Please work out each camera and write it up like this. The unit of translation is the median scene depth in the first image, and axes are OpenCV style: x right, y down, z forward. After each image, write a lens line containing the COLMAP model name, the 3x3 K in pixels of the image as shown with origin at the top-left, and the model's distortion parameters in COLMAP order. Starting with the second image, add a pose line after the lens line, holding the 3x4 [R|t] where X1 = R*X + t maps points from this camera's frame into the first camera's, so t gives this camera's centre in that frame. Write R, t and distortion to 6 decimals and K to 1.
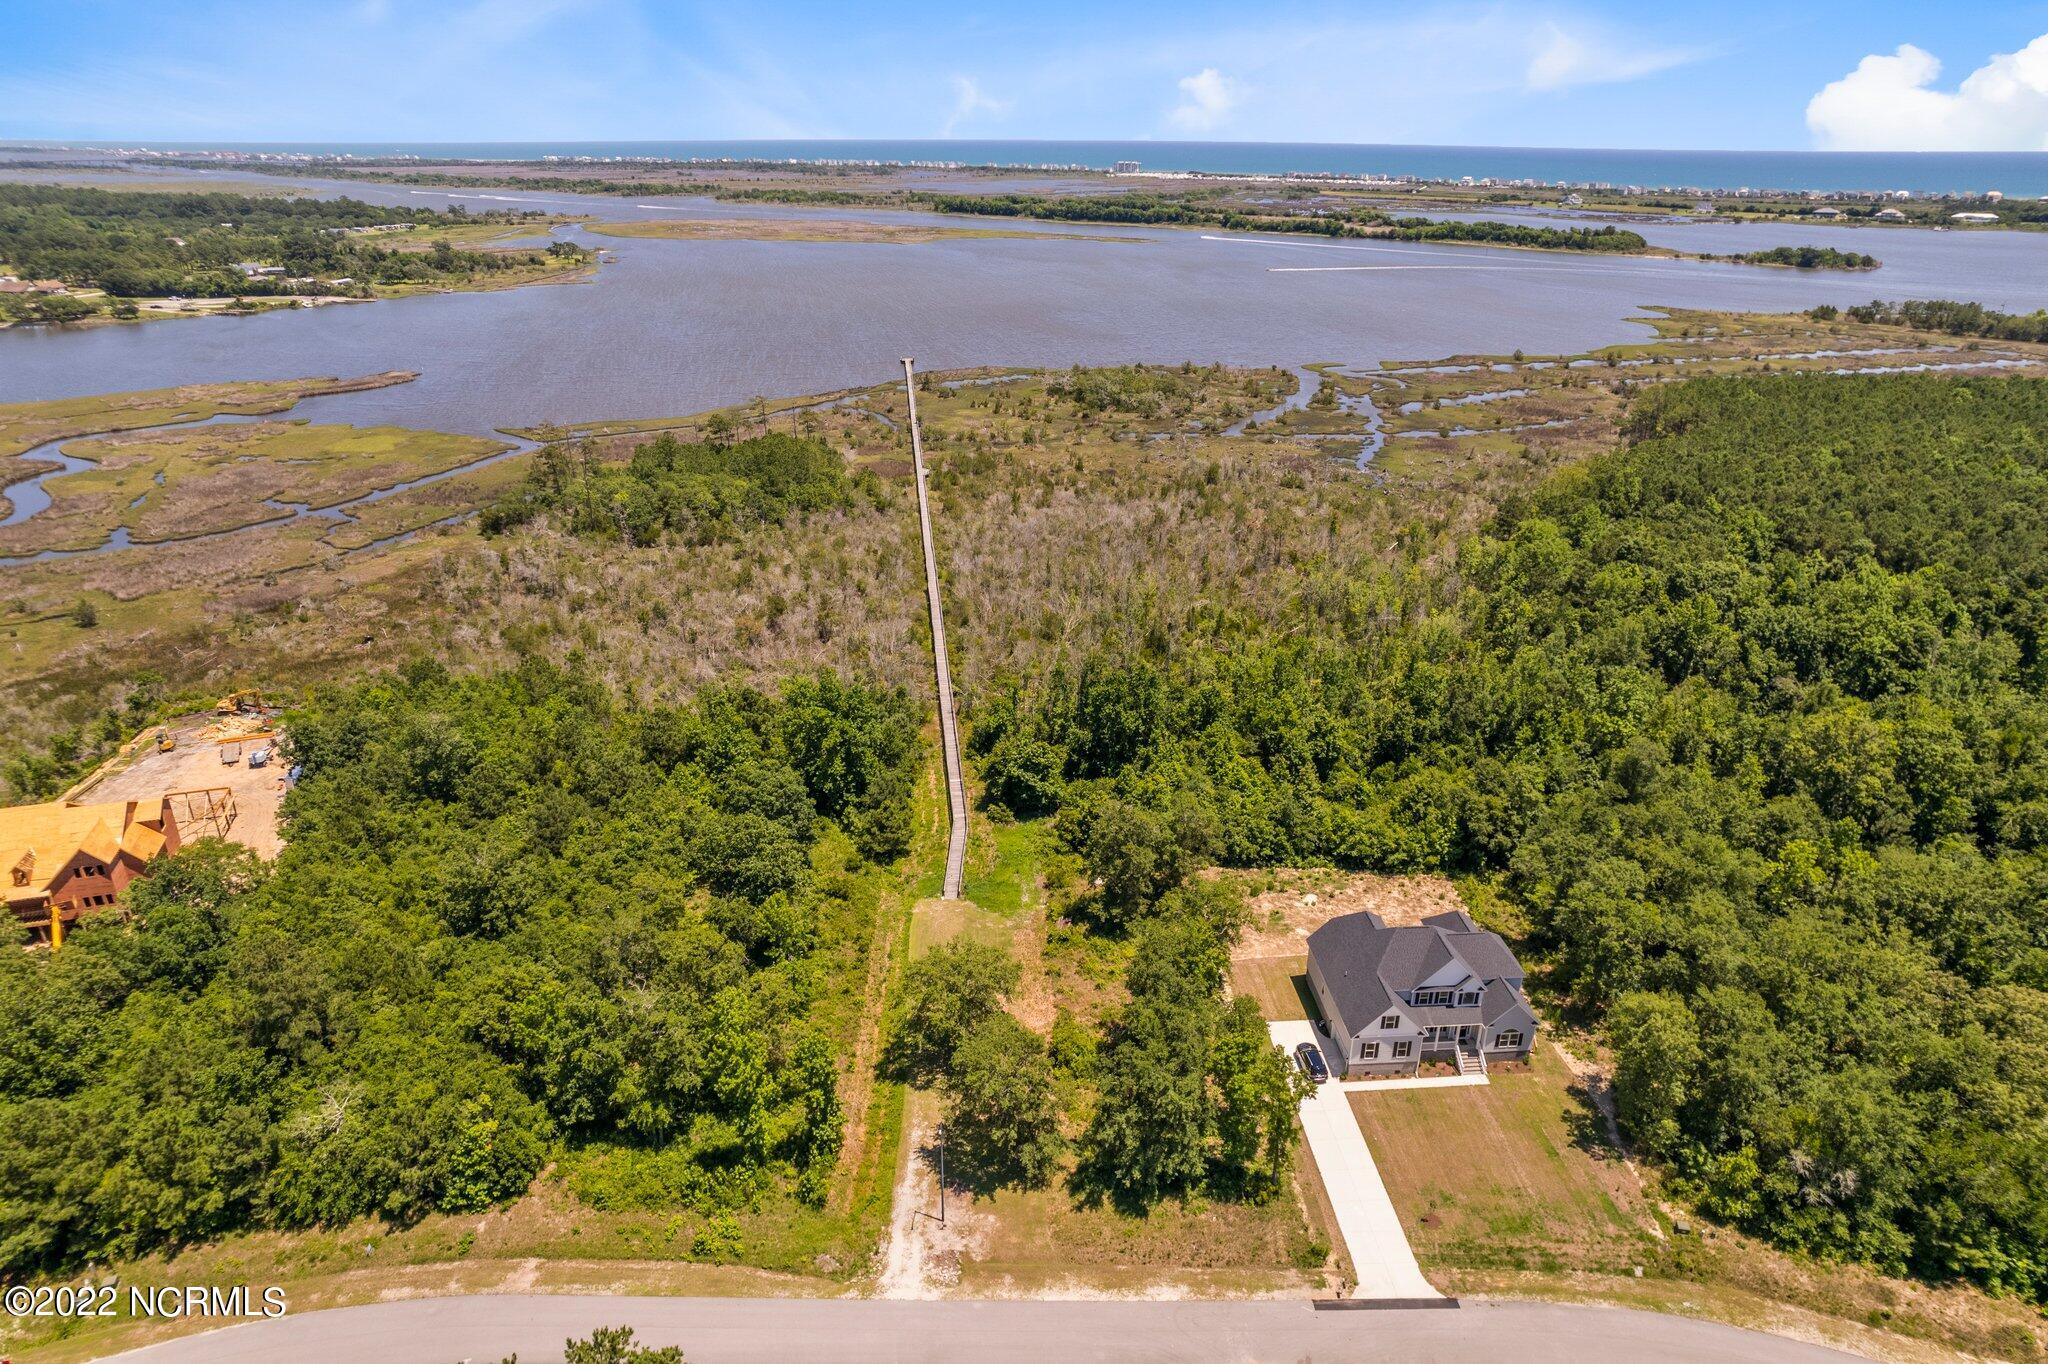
lens RADIAL K [[1331.3, 0, 1027.7], [0, 1331.3, 673.2], [0, 0, 1]] dist [-0.083453, 0.077397]
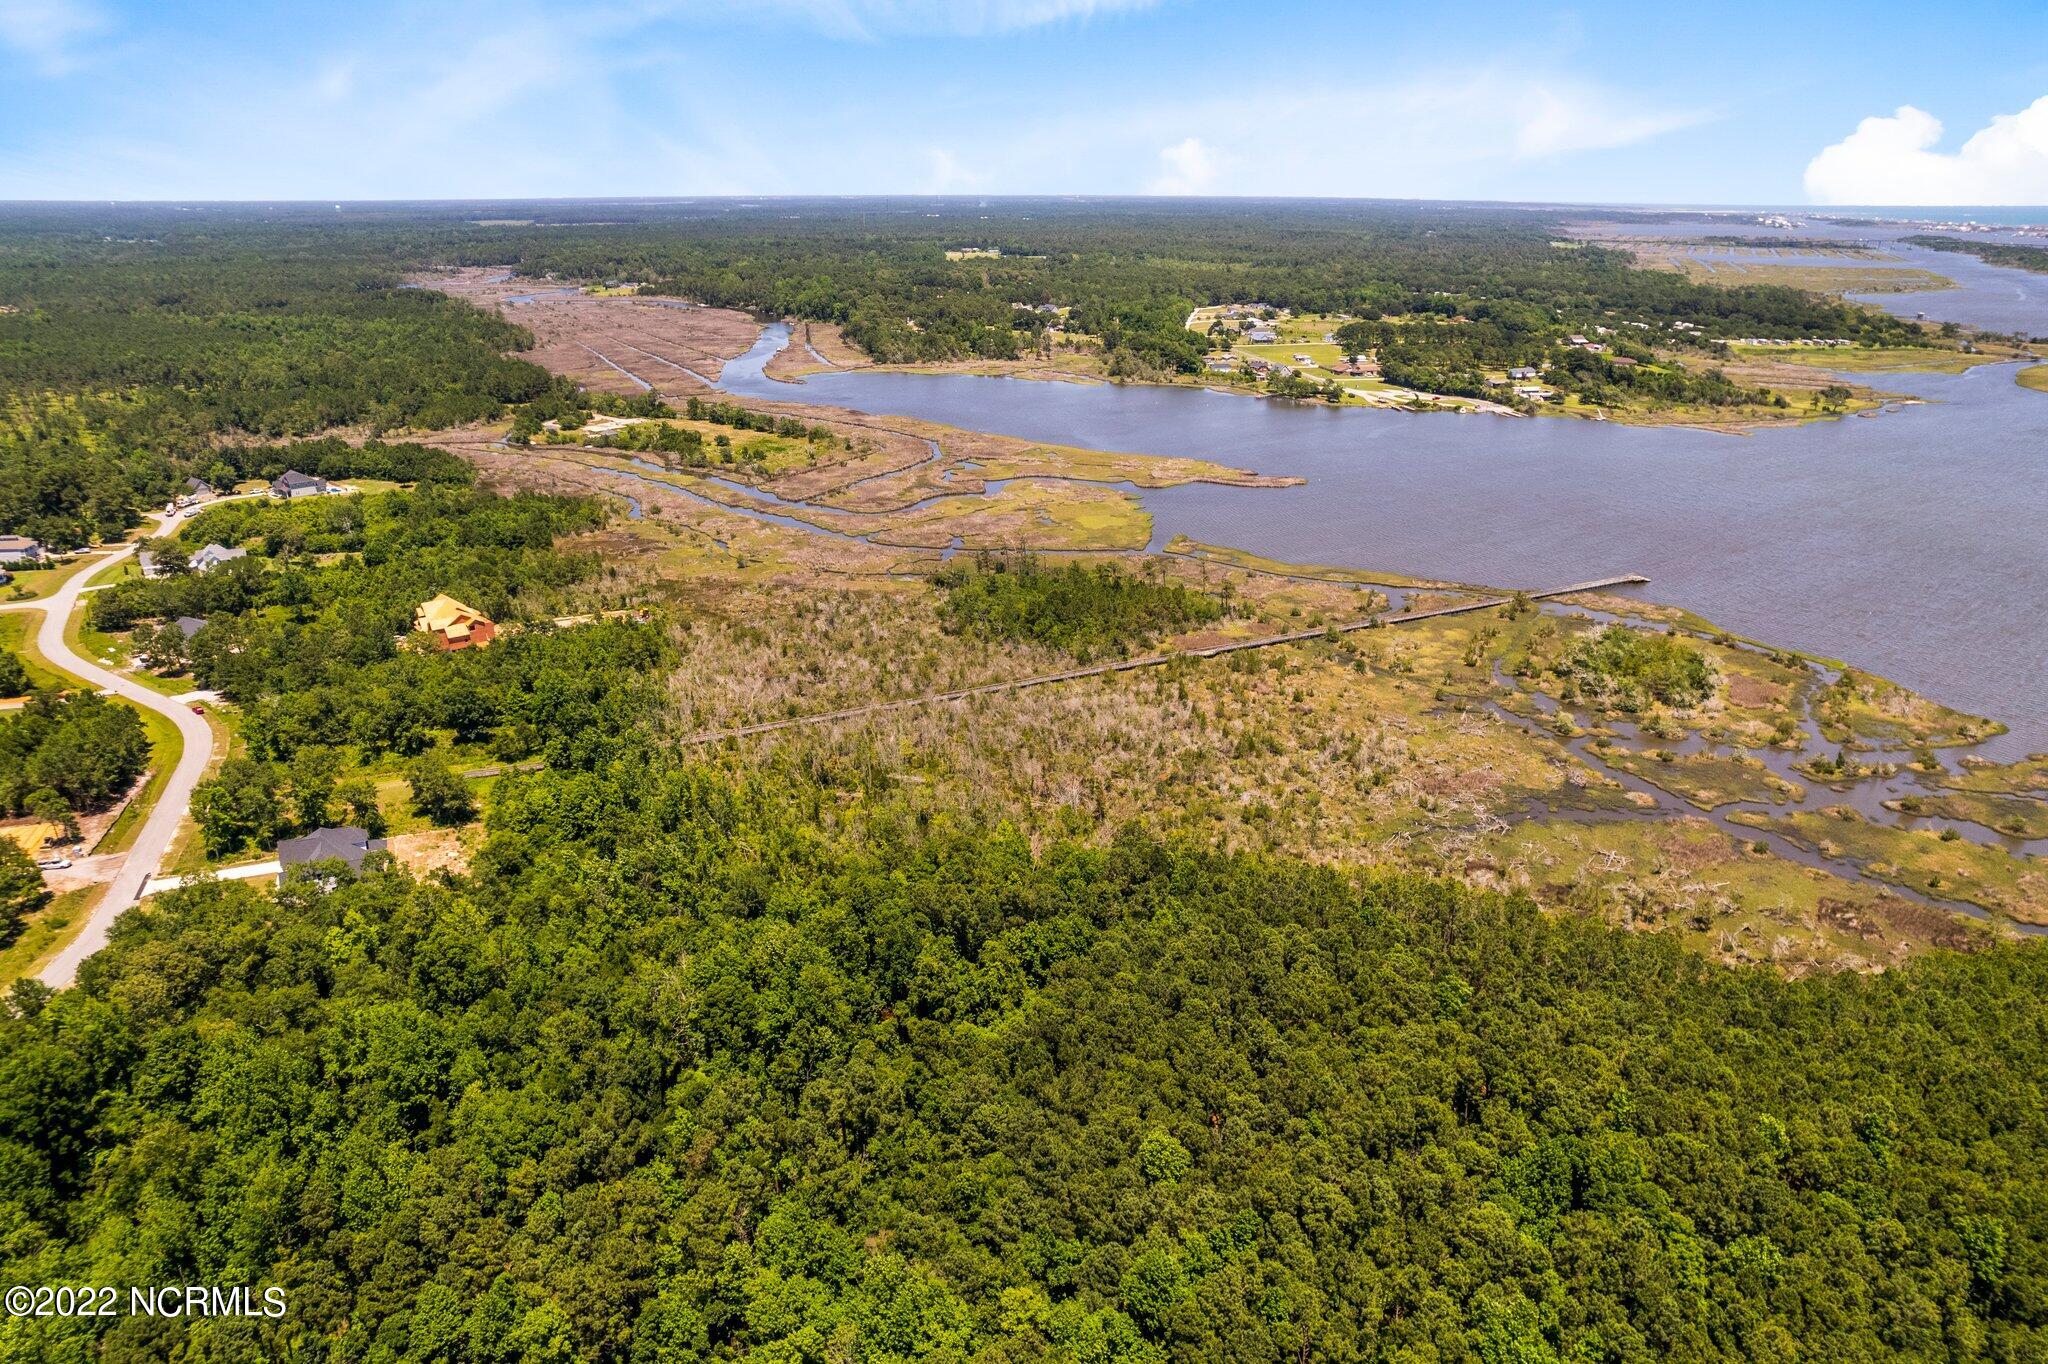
lens RADIAL K [[1331.3, 0, 1027.7], [0, 1331.3, 673.2], [0, 0, 1]] dist [-0.083453, 0.077397]
pose [[0.351622, 0.318576, -0.880268, 1.309607], [-0.355372, 0.915352, 0.189320, -0.443570], [0.866067, 0.246253, 0.435071, 0.562508]]
